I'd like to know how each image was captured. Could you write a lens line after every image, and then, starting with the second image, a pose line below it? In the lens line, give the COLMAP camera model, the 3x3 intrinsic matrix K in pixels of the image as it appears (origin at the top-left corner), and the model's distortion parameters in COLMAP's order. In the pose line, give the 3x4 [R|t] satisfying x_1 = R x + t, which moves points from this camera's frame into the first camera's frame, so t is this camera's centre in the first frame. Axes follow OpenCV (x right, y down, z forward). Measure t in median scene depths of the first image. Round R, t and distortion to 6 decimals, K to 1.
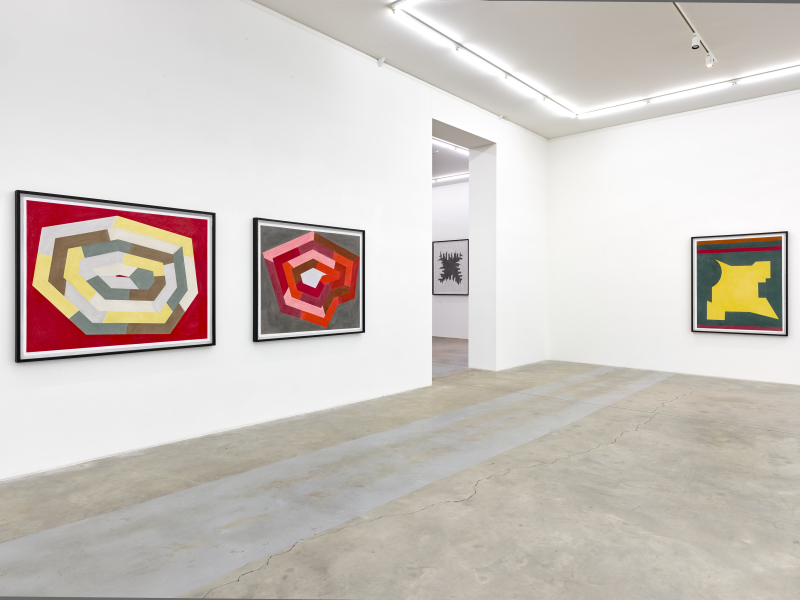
lens RADIAL K [[532.2, 0, 401.4], [0, 532.2, 296.4], [0, 0, 1]] dist [-0.019780, -0.001892]
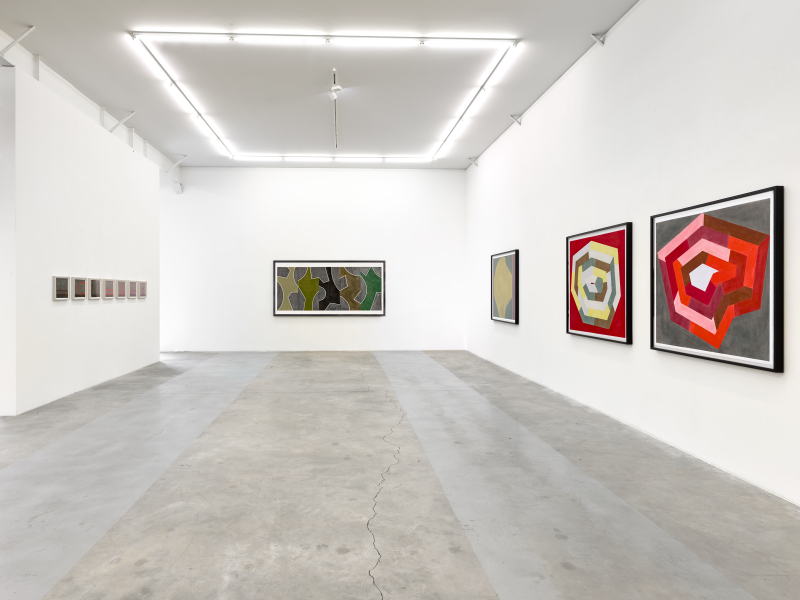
lens RADIAL K [[593.9, 0, 374.8], [0, 593.9, 300.9], [0, 0, 1]] dist [0.022421, -0.001229]
pose [[-0.713032, 0.015071, -0.700970, 0.717589], [-0.002368, 0.999711, 0.023903, -0.020825], [0.701128, 0.018704, -0.712790, 1.254677]]
